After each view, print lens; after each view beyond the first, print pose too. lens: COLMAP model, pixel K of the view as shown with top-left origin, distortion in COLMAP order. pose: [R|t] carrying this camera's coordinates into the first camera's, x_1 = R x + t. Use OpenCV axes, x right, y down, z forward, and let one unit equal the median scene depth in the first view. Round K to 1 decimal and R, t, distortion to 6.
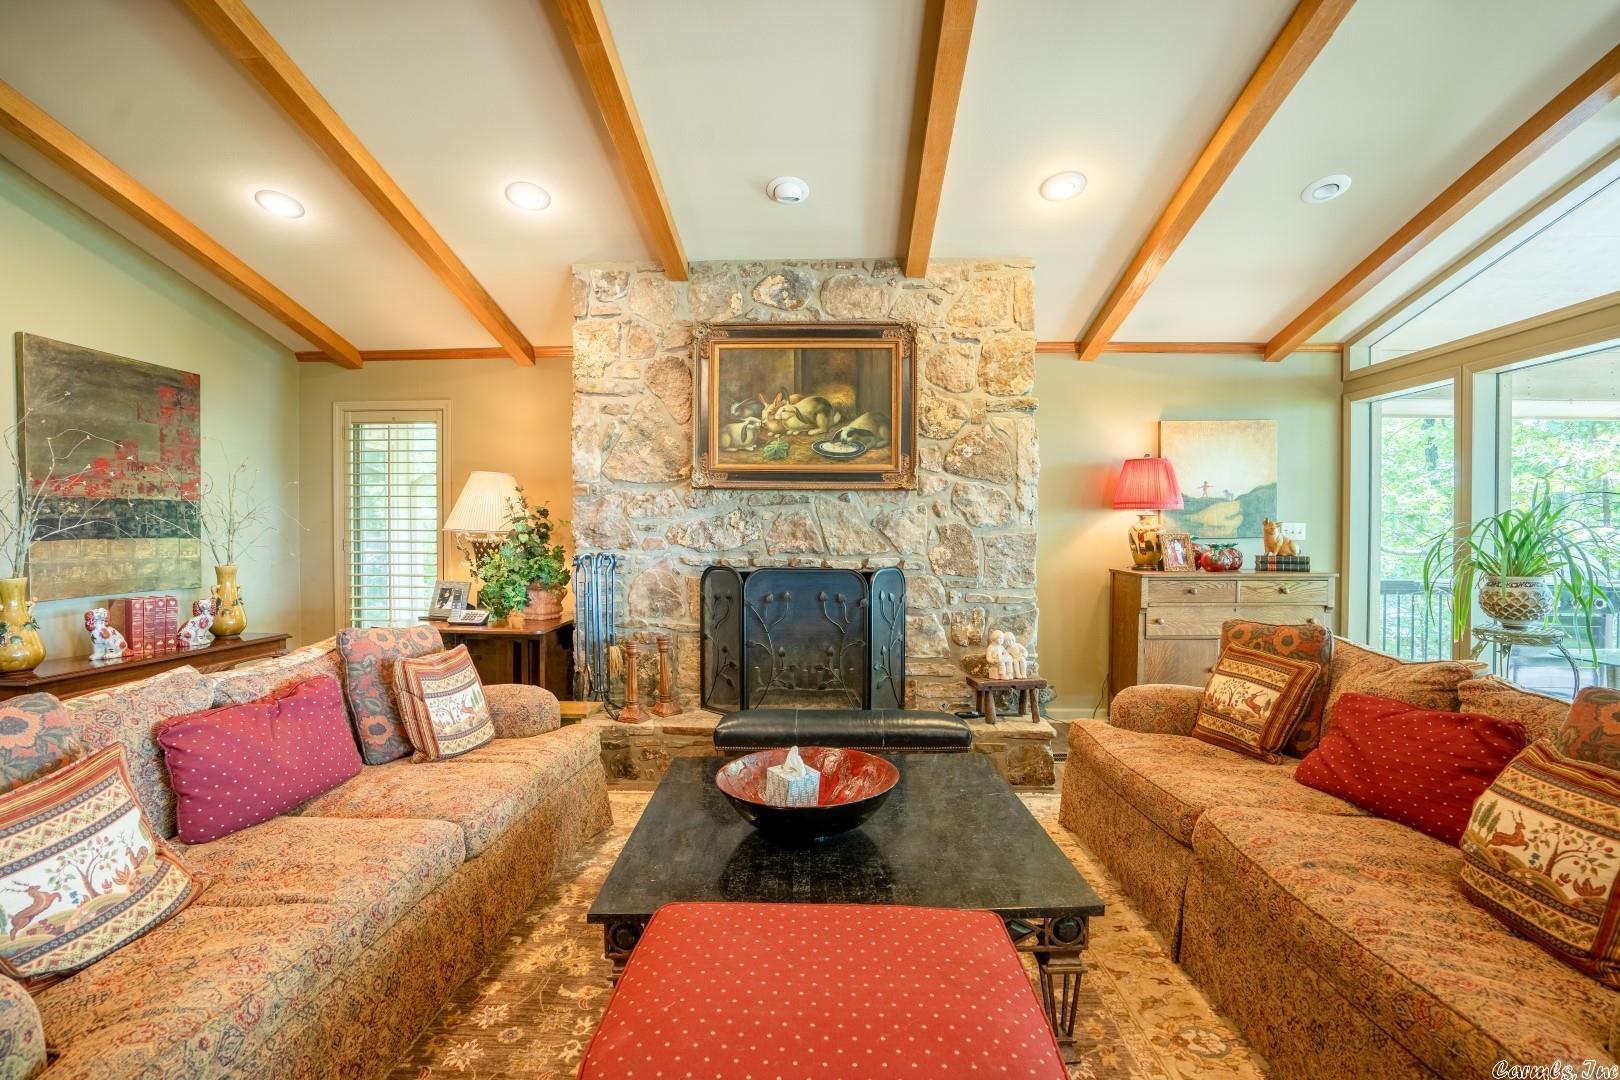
lens RADIAL K [[749.0, 0, 806.3], [0, 749.0, 541.9], [0, 0, 1]] dist [-0.072784, 0.029186]
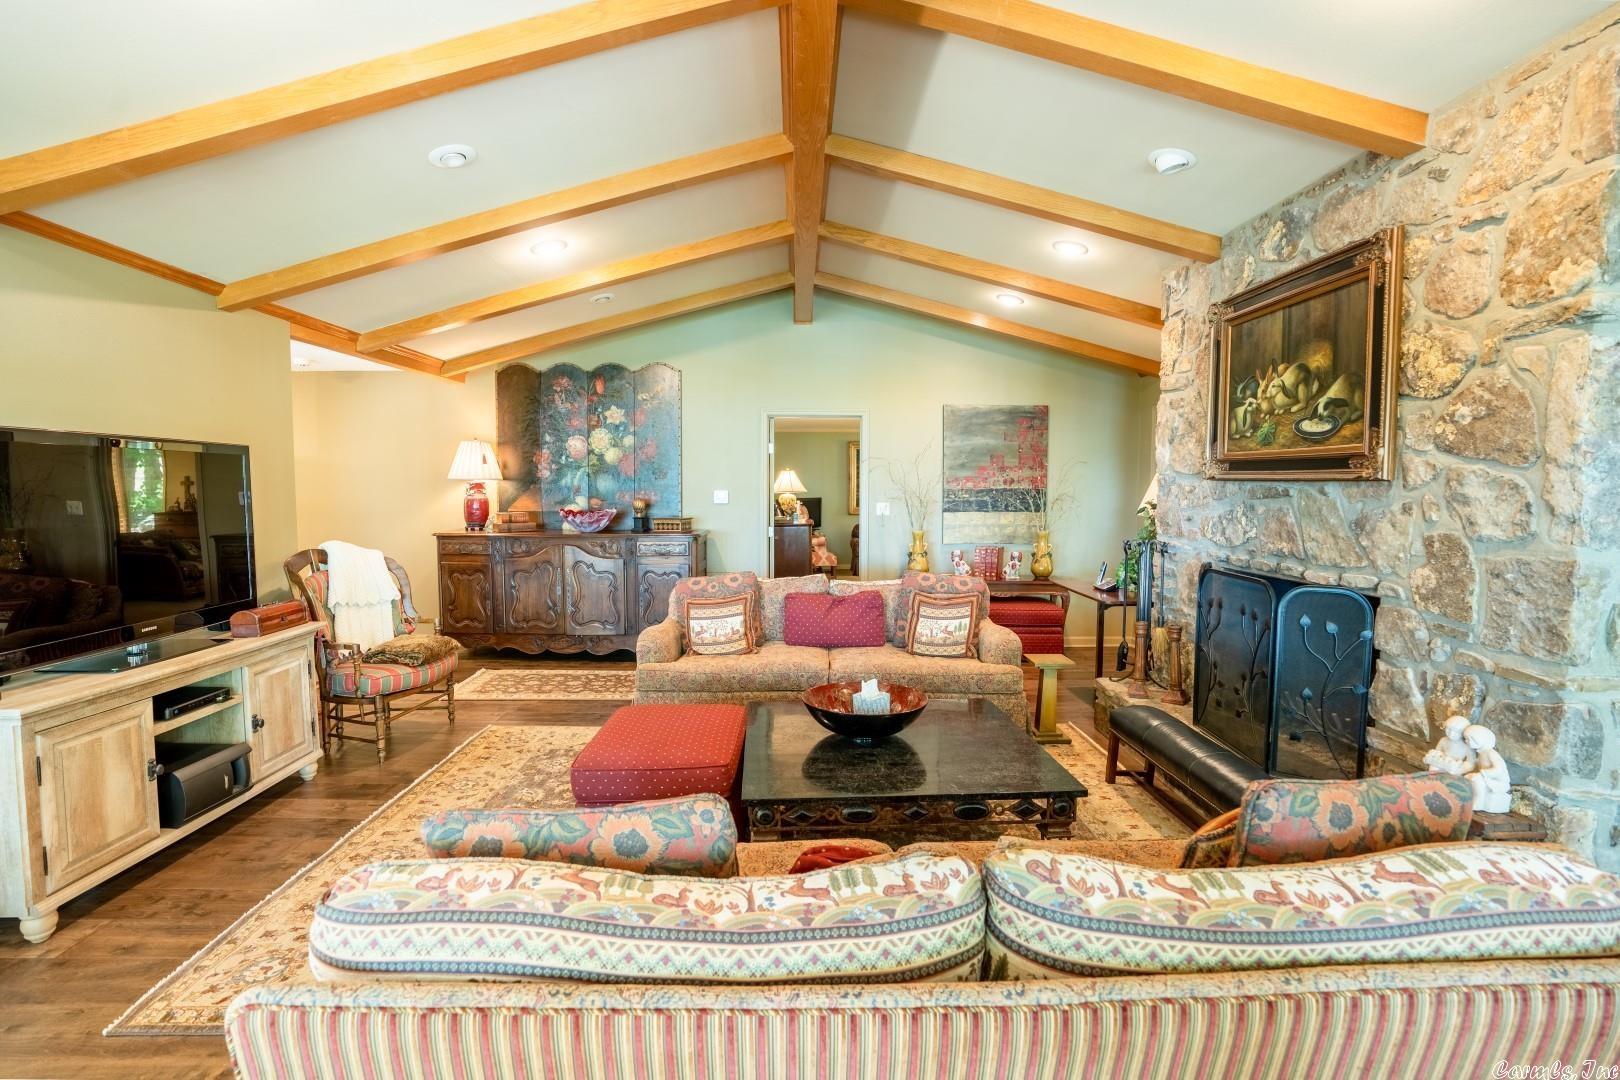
lens RADIAL K [[749.0, 0, 806.3], [0, 749.0, 541.9], [0, 0, 1]] dist [-0.072784, 0.029186]
pose [[0.046641, 0.073059, -0.996236, 0.771528], [-0.019922, 0.997191, 0.072197, -0.049679], [0.998713, 0.016480, 0.047966, 0.438907]]
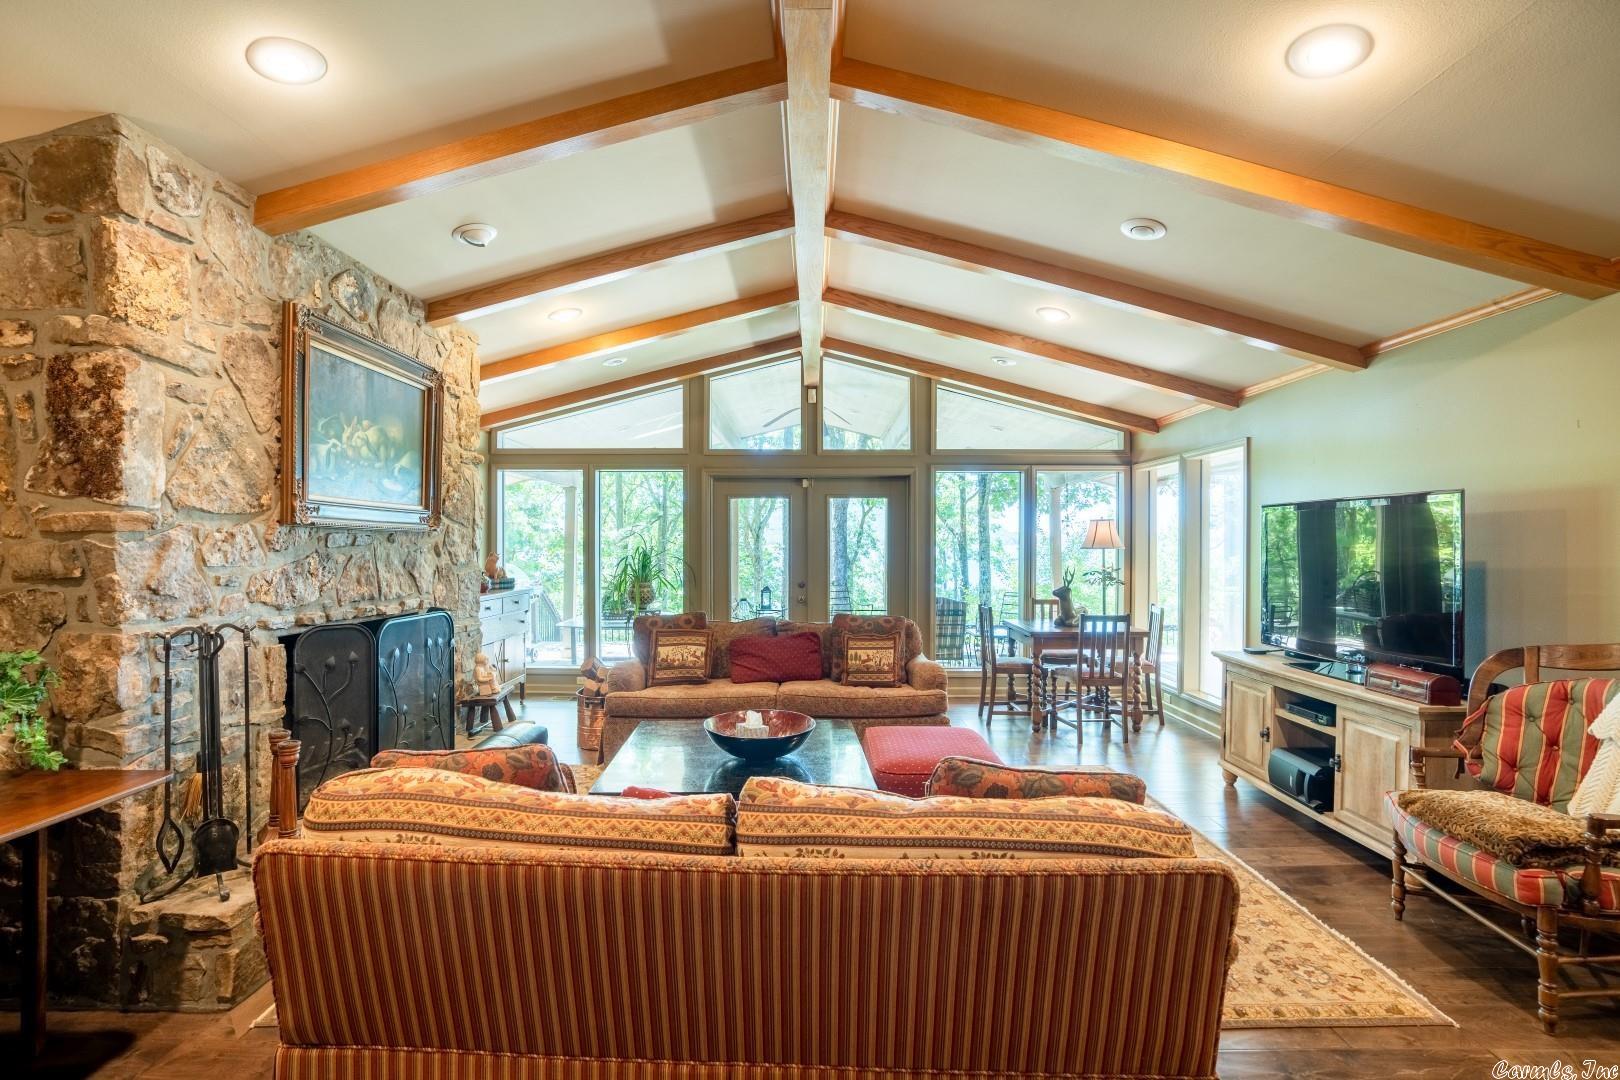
lens RADIAL K [[749.0, 0, 806.3], [0, 749.0, 541.9], [0, 0, 1]] dist [-0.072784, 0.029186]
pose [[-0.029027, 0.000286, 0.999579, -0.885308], [0.017026, 0.999855, 0.000209, -0.045967], [-0.999434, 0.017025, -0.029028, 0.508633]]
